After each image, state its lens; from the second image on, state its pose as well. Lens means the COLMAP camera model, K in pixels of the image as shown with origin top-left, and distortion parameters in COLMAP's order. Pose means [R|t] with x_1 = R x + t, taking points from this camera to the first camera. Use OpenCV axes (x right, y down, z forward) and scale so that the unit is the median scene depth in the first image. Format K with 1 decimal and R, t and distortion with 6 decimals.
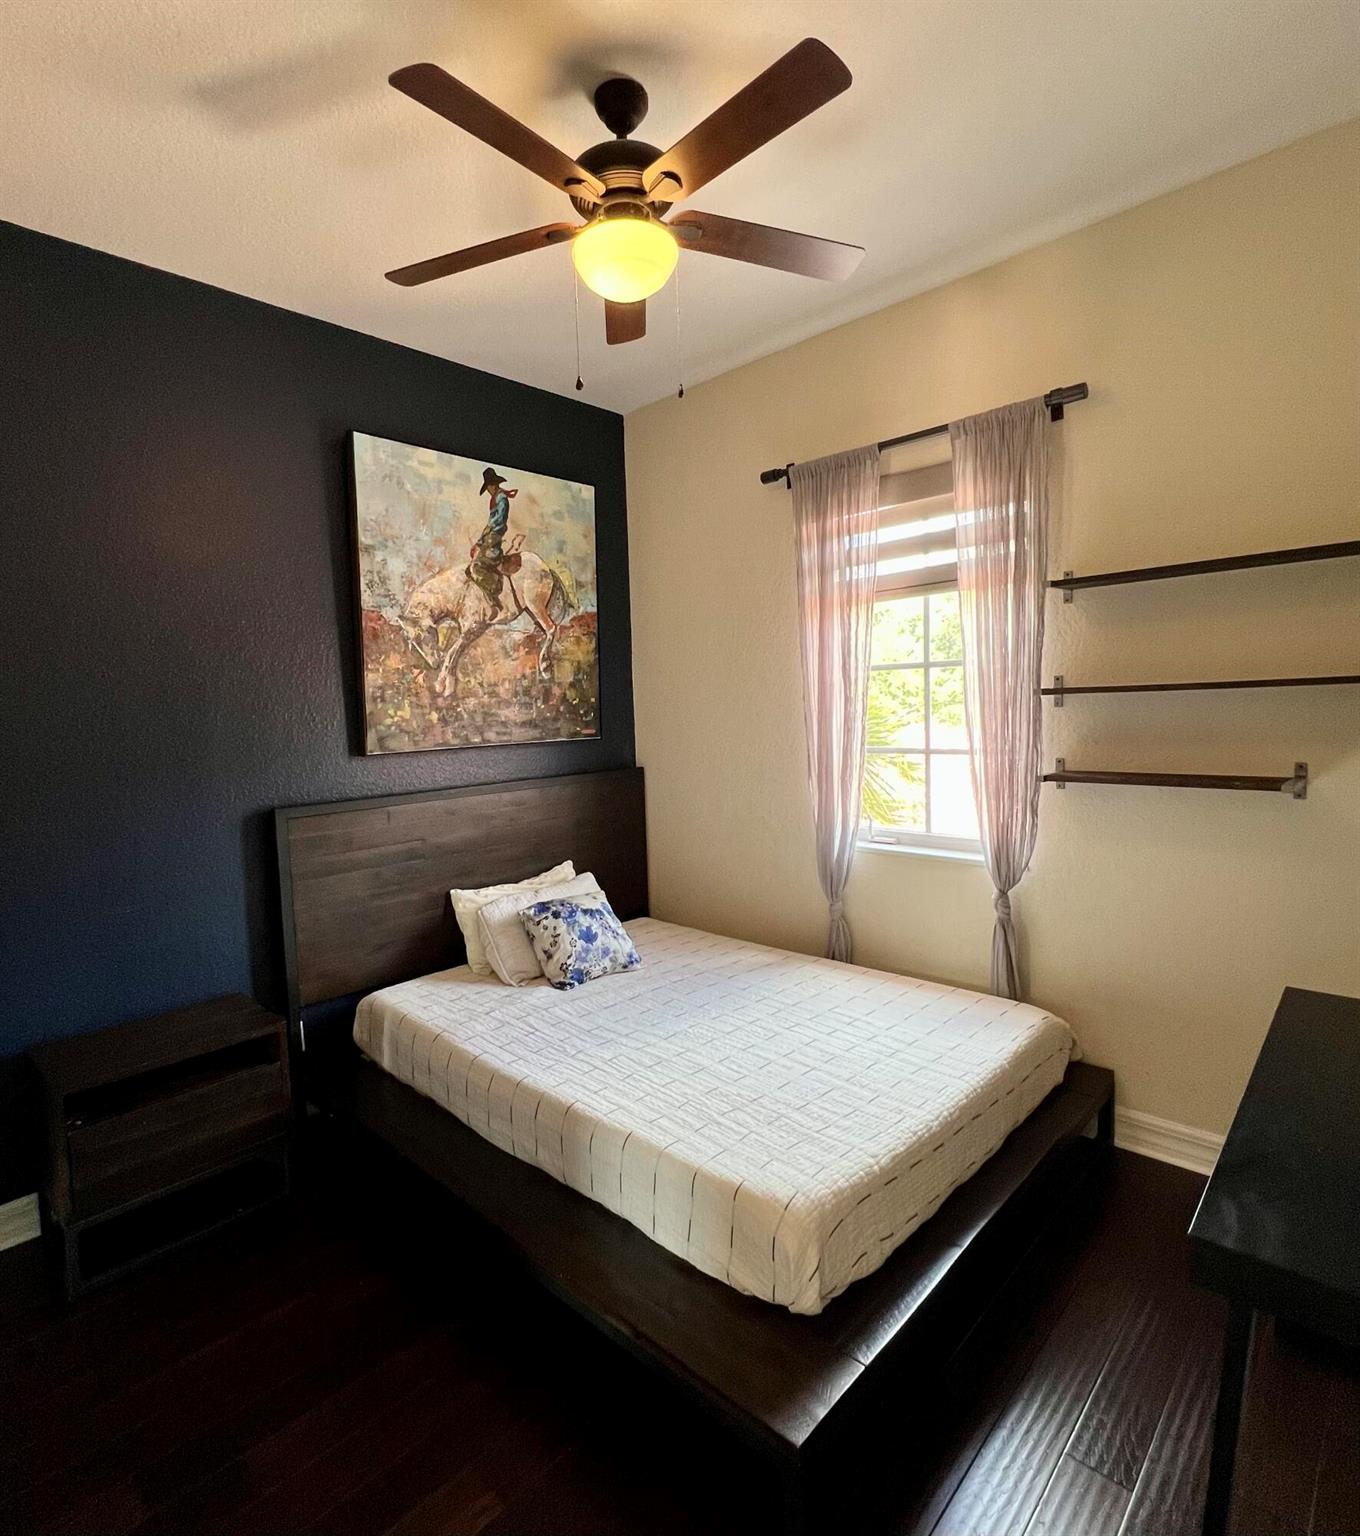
lens RADIAL K [[818.9, 0, 668.3], [0, 818.9, 763.6], [0, 0, 1]] dist [0.000173, -0.000745]
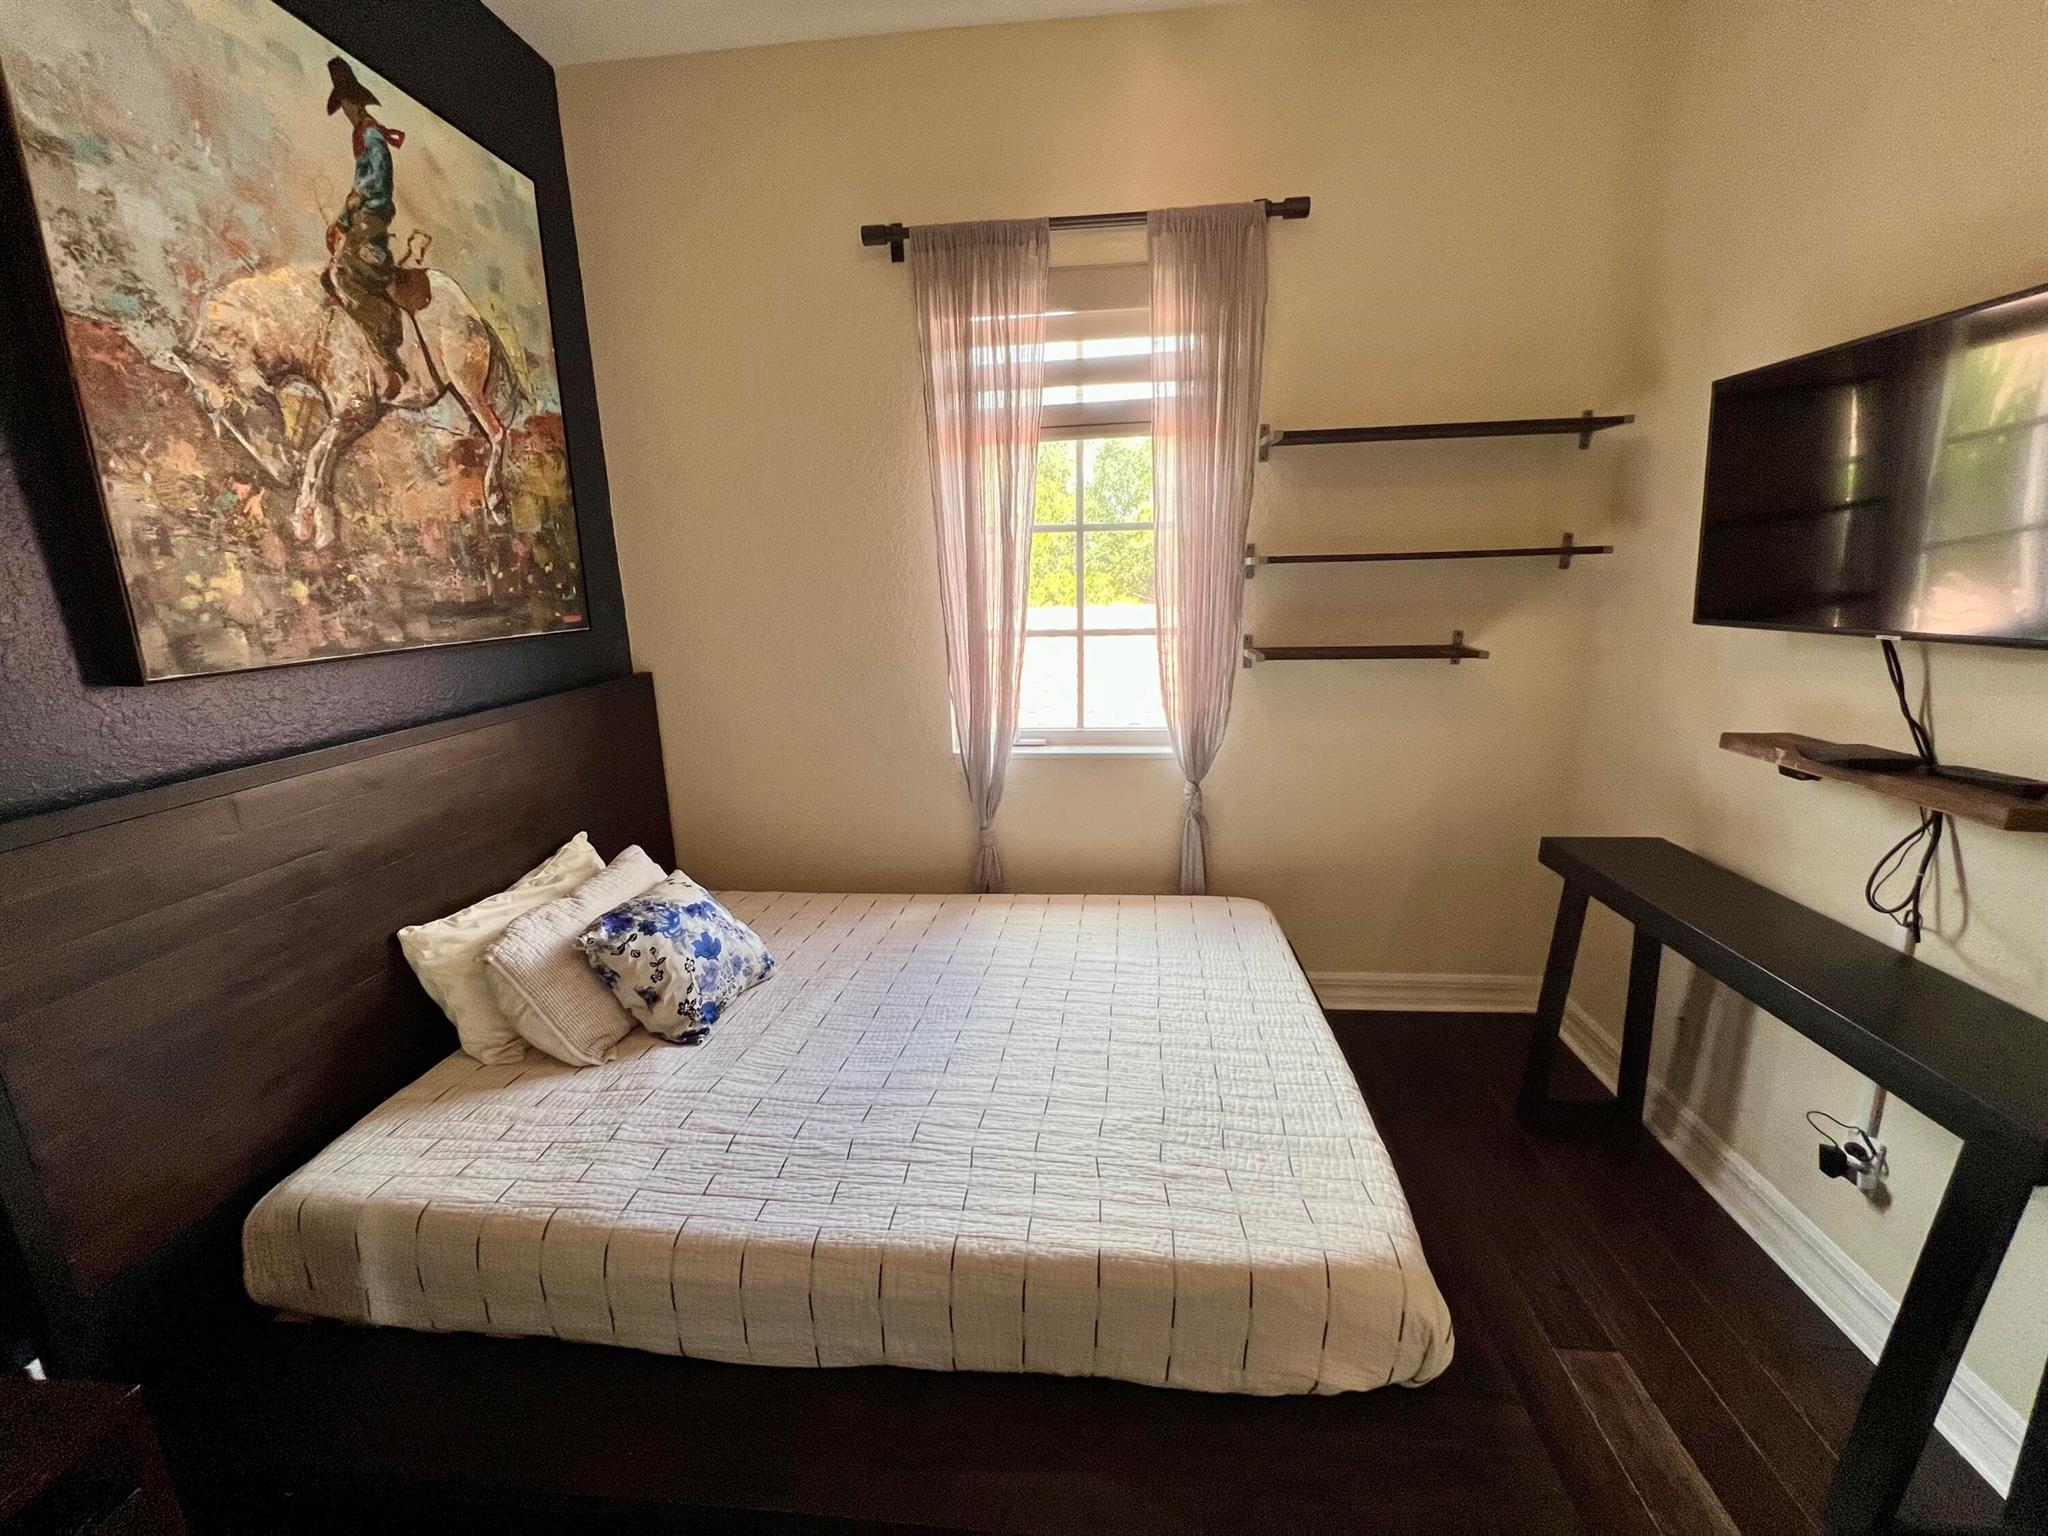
lens RADIAL K [[822.7, 0, 1035.0], [0, 822.7, 765.1], [0, 0, 1]] dist [-0.004486, 0.001316]
pose [[0.775827, -0.130259, 0.617353, -0.272358], [0.043518, 0.987174, 0.153602, -0.012869], [-0.629443, -0.092303, 0.771545, 0.368637]]
